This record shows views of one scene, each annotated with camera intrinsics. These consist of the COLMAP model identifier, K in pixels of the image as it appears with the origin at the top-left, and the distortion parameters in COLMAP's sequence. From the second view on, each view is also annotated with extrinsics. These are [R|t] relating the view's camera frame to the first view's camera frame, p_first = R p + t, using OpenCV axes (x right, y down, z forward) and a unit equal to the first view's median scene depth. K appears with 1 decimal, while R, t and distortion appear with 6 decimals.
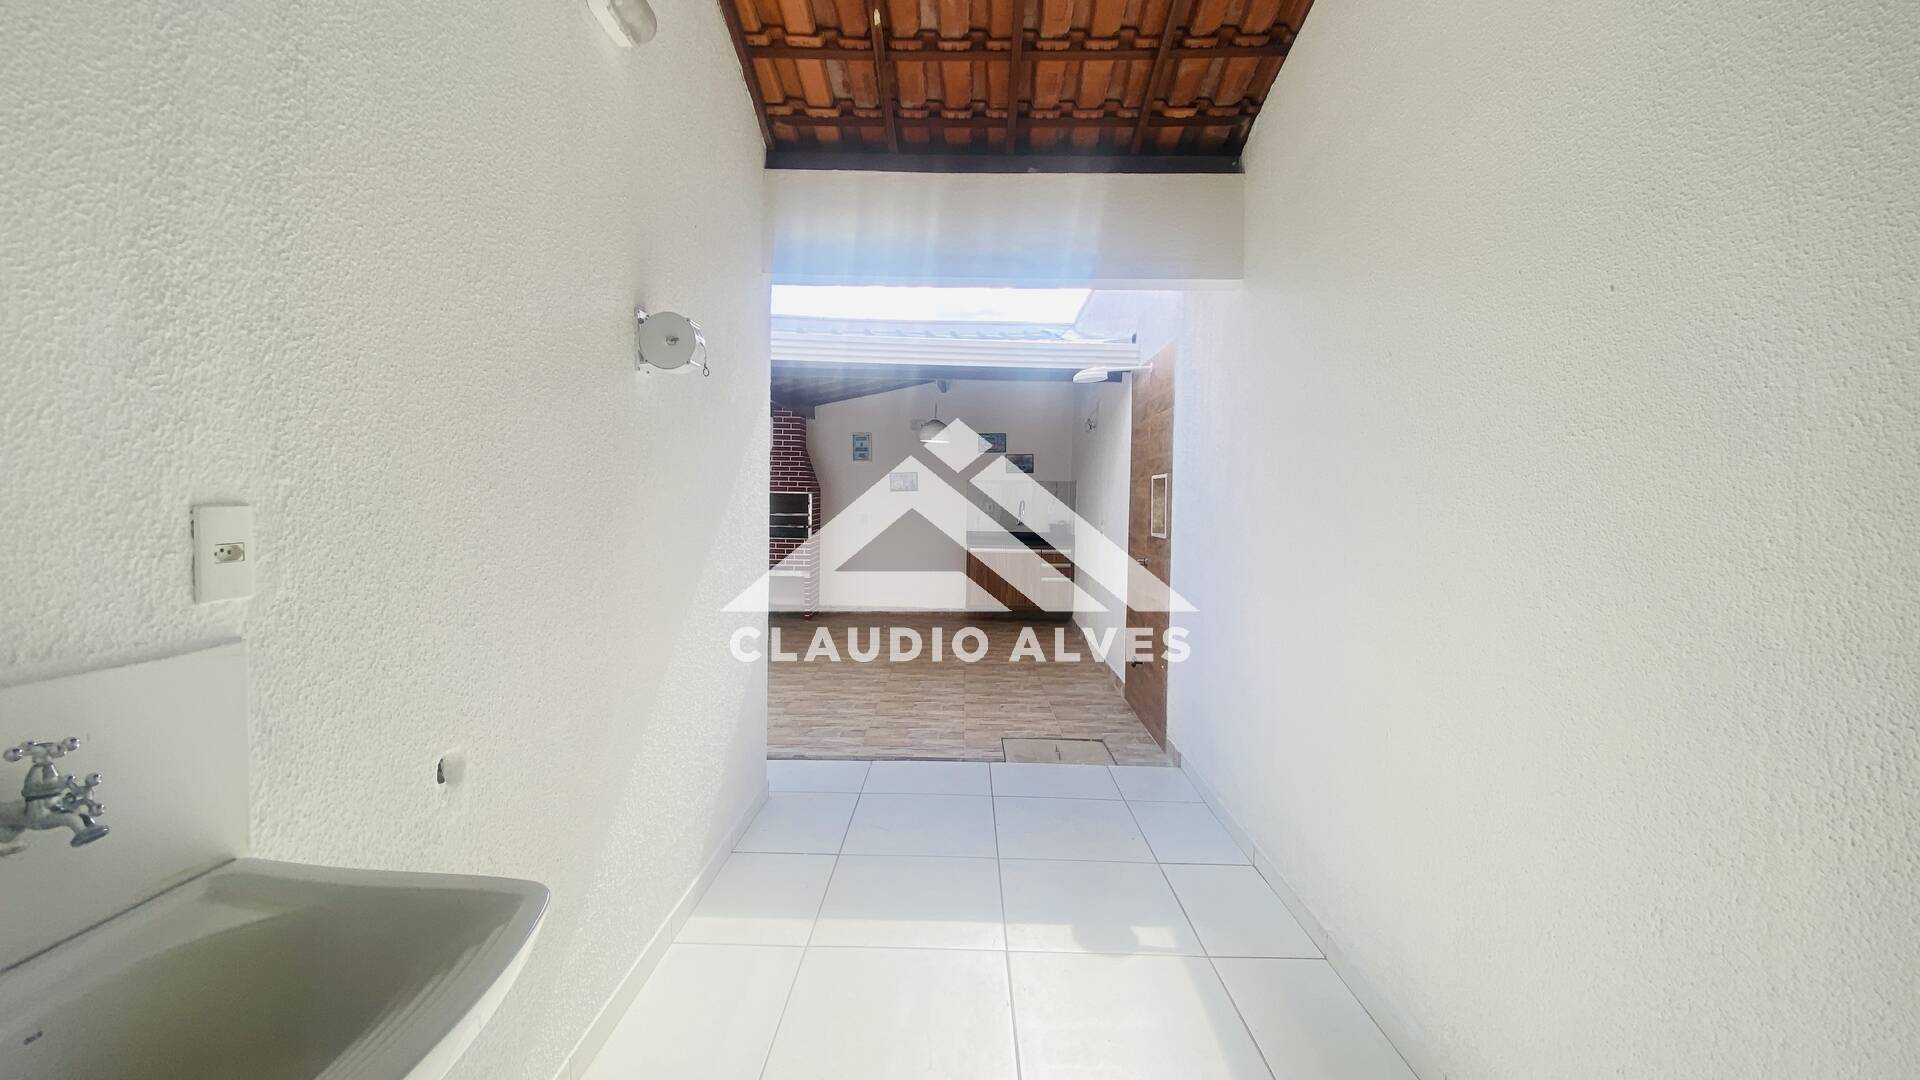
lens RADIAL K [[780.8, 0, 961.8], [0, 780.8, 530.4], [0, 0, 1]] dist [0.021043, -0.019091]
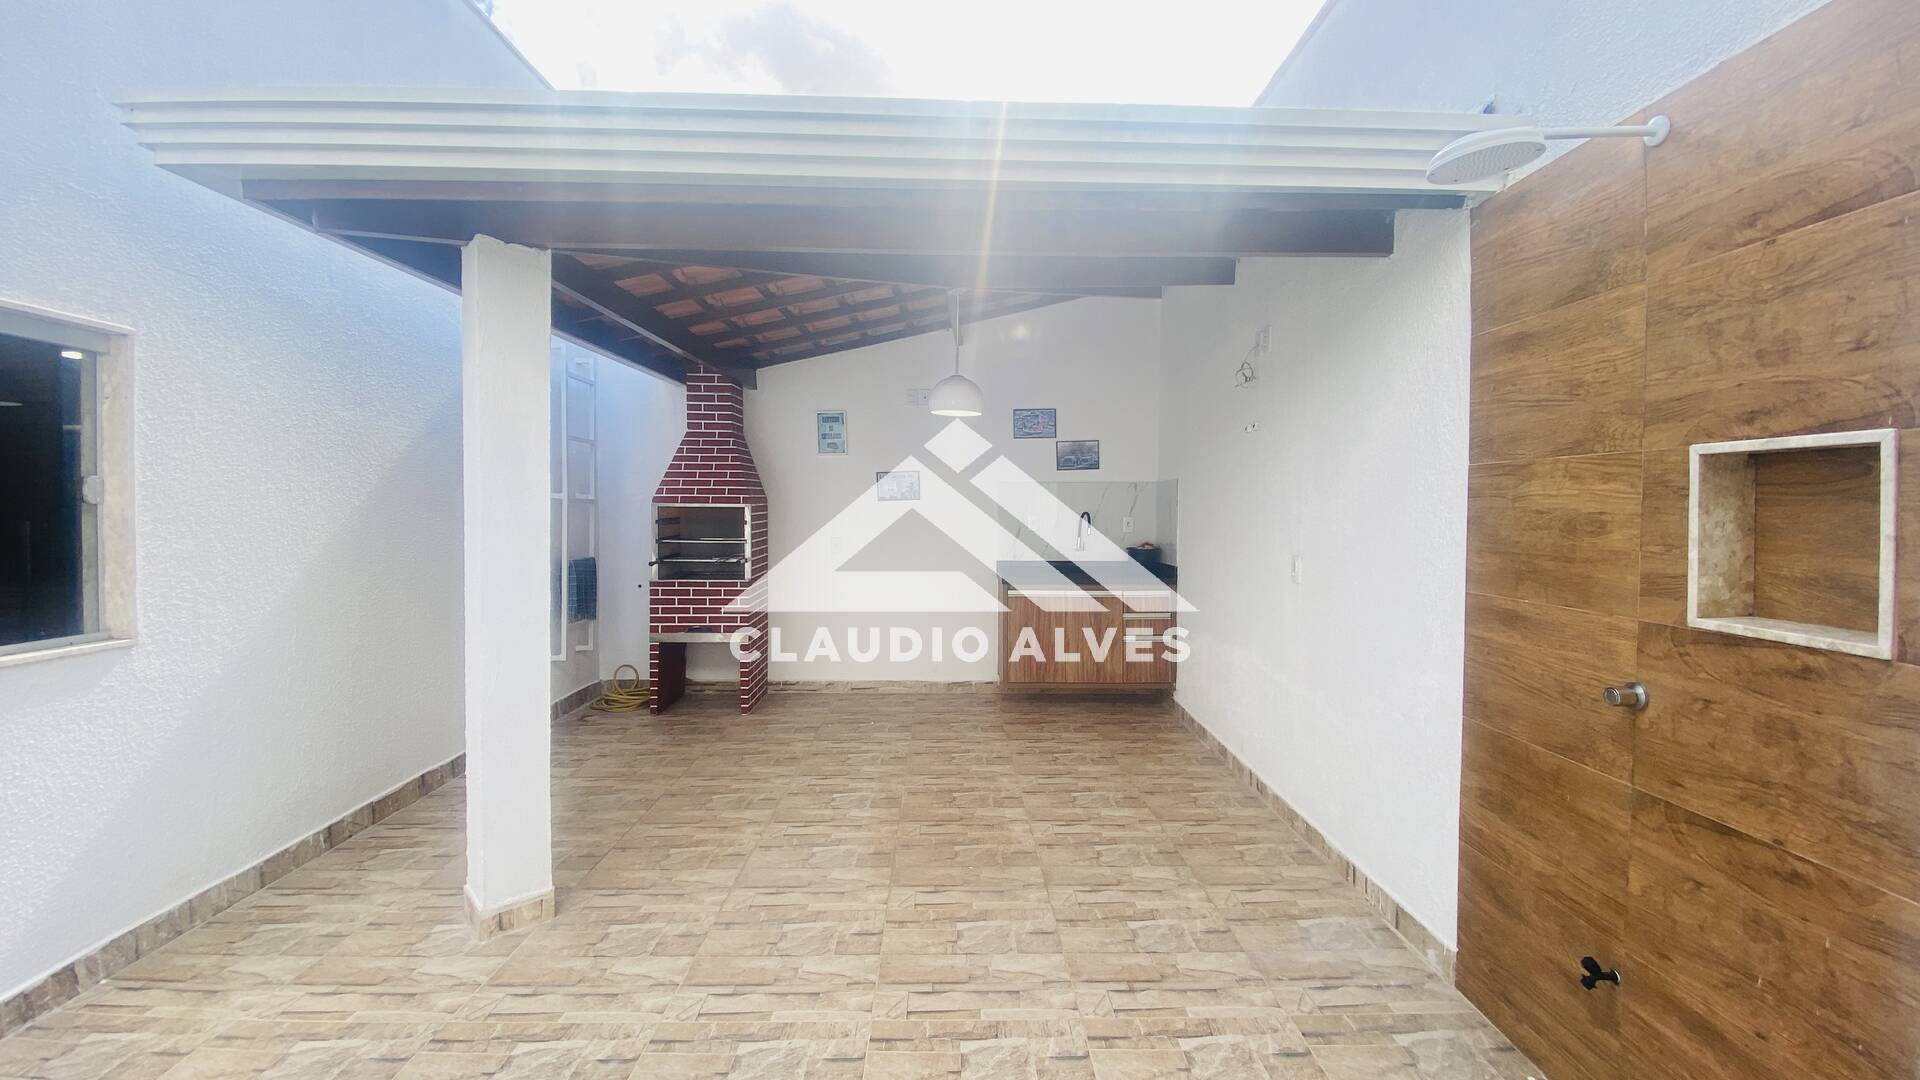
lens RADIAL K [[780.8, 0, 961.8], [0, 780.8, 530.4], [0, 0, 1]] dist [0.021043, -0.019091]
pose [[0.999609, -0.014139, 0.024127, -0.039303], [0.014394, 0.999842, -0.010401, -0.018982], [-0.023976, 0.010745, 0.999655, 0.373379]]
